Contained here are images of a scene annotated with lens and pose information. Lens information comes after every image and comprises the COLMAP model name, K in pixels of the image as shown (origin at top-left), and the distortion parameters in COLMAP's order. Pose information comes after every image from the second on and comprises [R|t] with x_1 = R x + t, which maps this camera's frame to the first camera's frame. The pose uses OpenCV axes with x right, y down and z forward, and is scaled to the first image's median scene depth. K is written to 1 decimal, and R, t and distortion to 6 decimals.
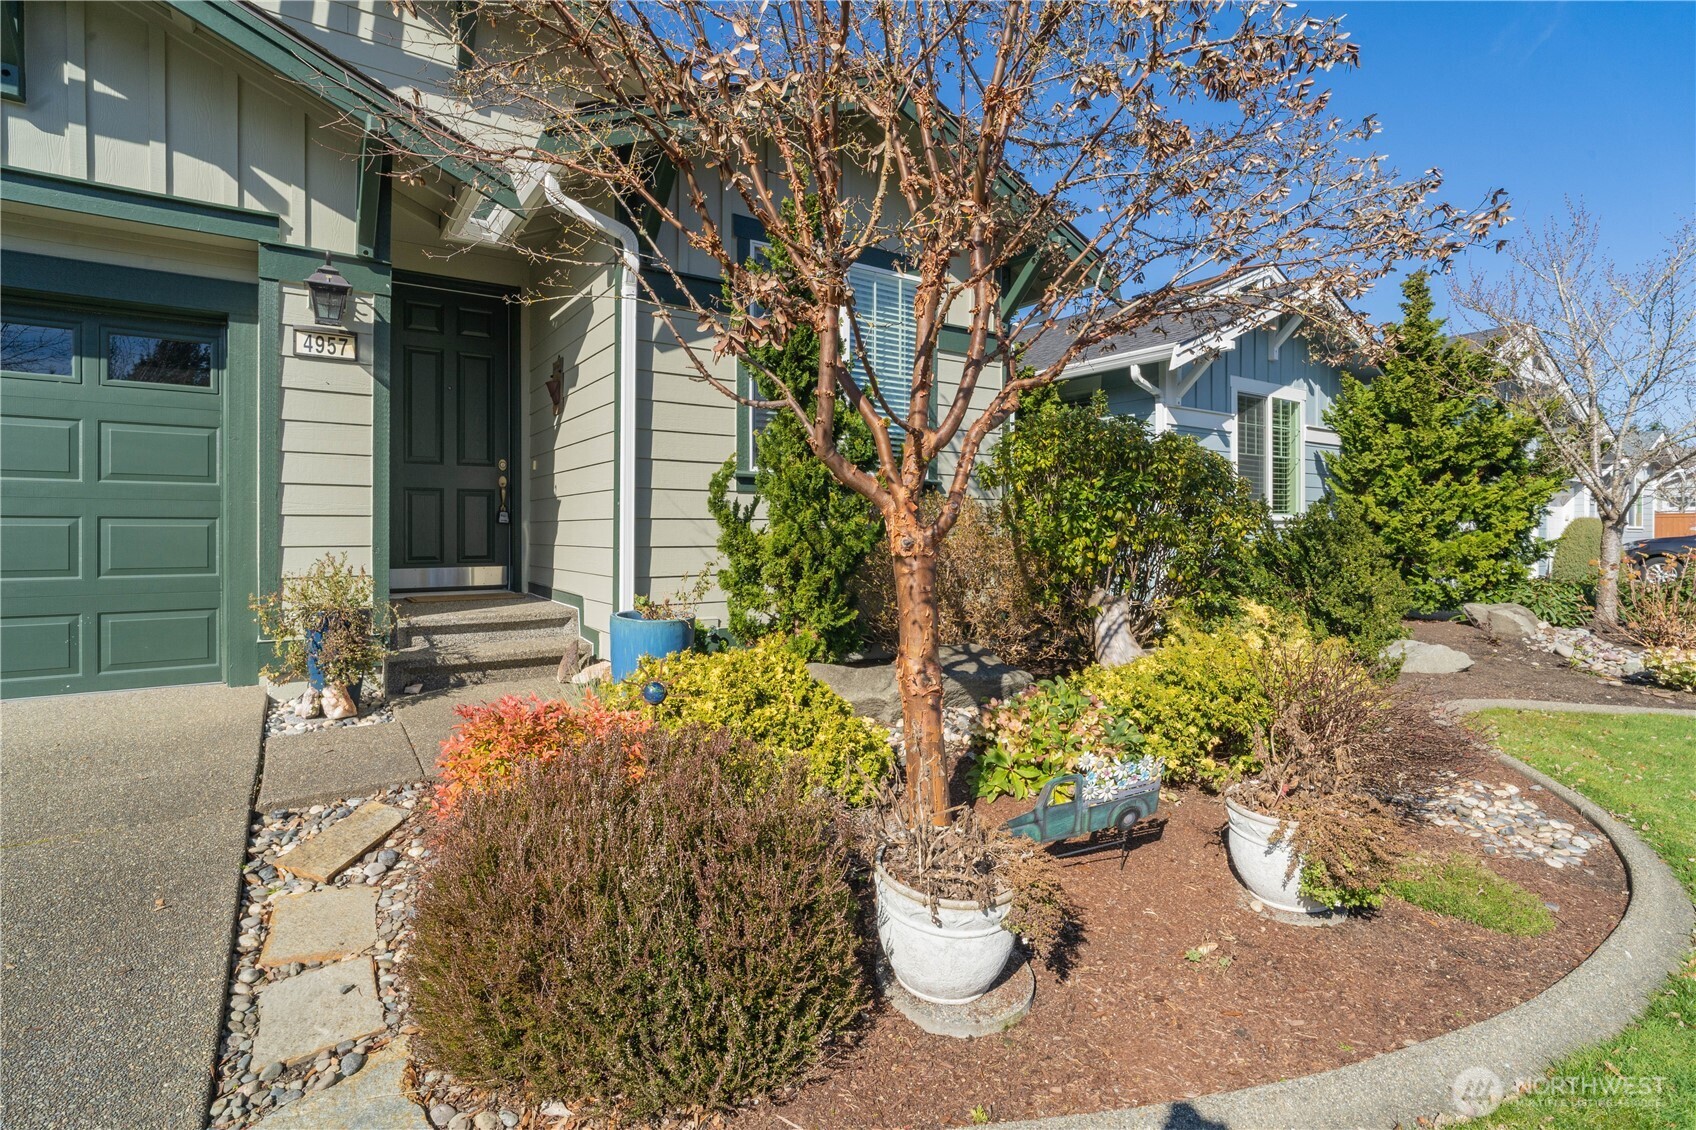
lens RADIAL K [[809.6, 0, 838.1], [0, 809.6, 555.1], [0, 0, 1]] dist [-0.001599, -0.001206]
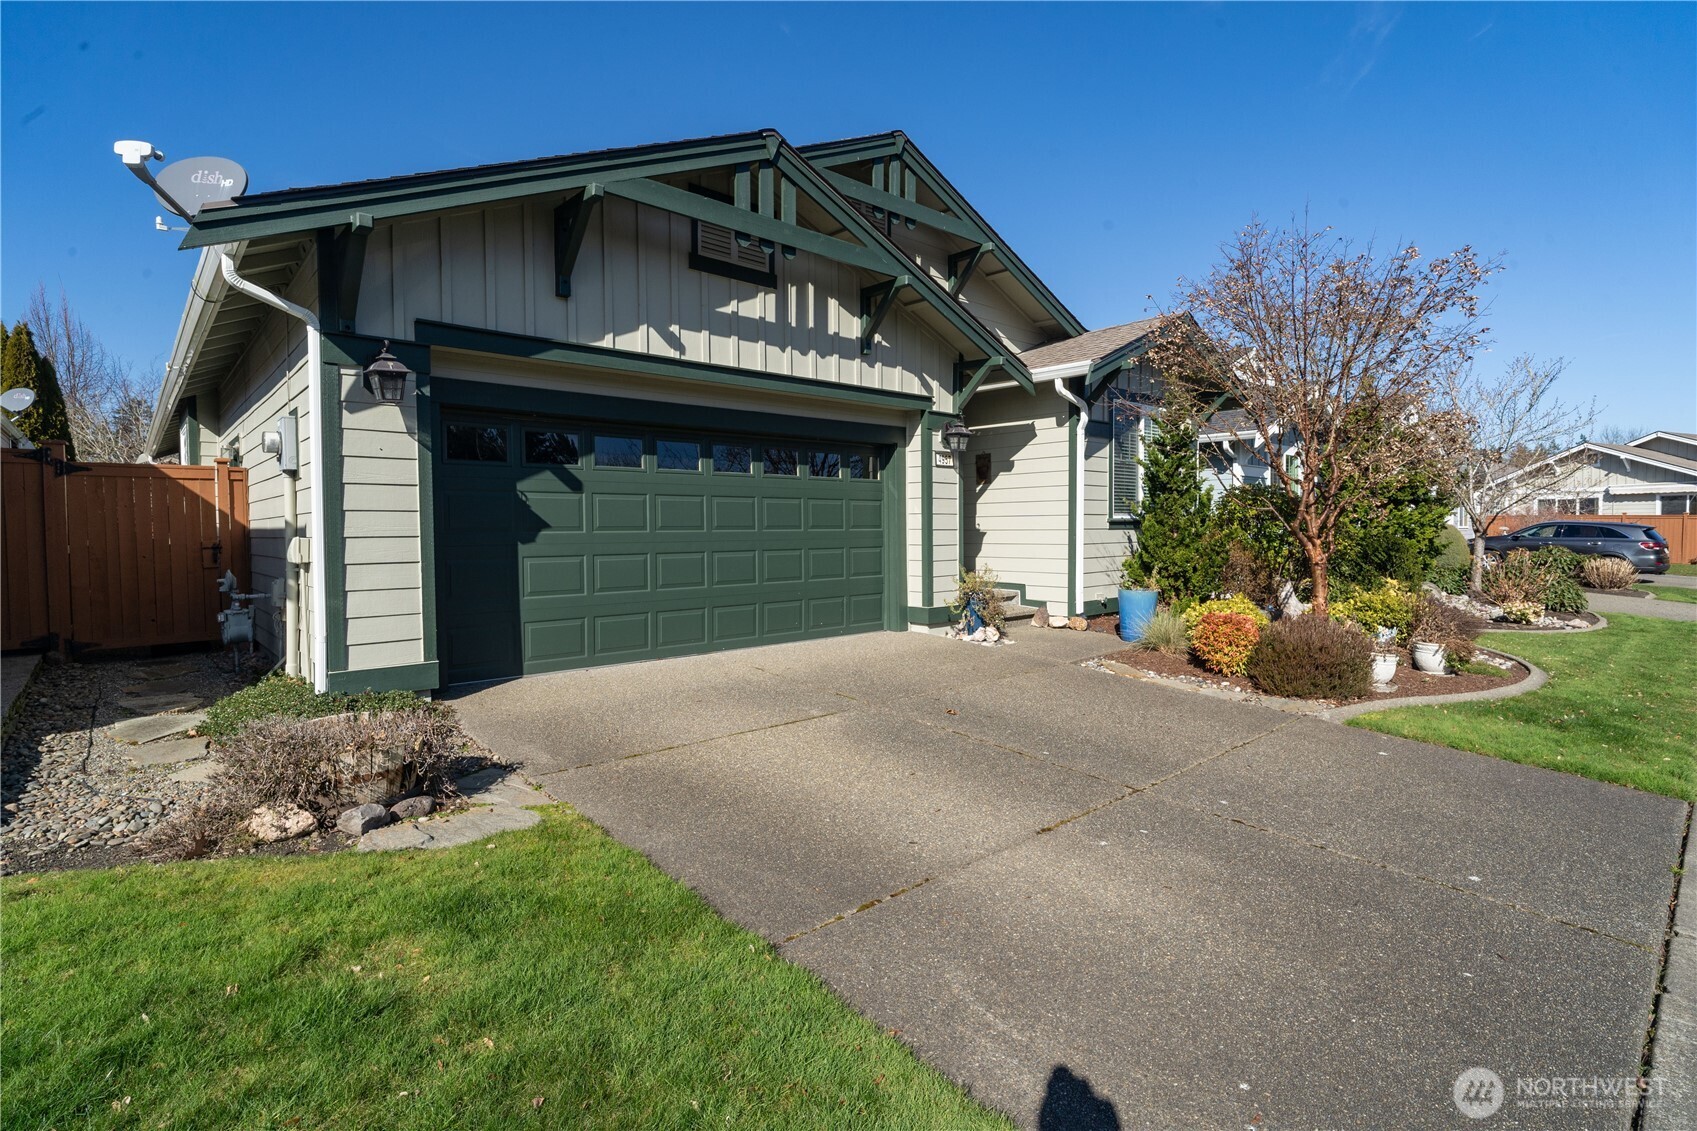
lens RADIAL K [[810.1, 0, 858.7], [0, 810.1, 563.9], [0, 0, 1]] dist [-0.001599, -0.001206]
pose [[0.988259, -0.014370, 0.152108, -0.778241], [0.011763, 0.999768, 0.018021, -0.027816], [-0.152332, -0.016020, 0.988200, -0.640433]]
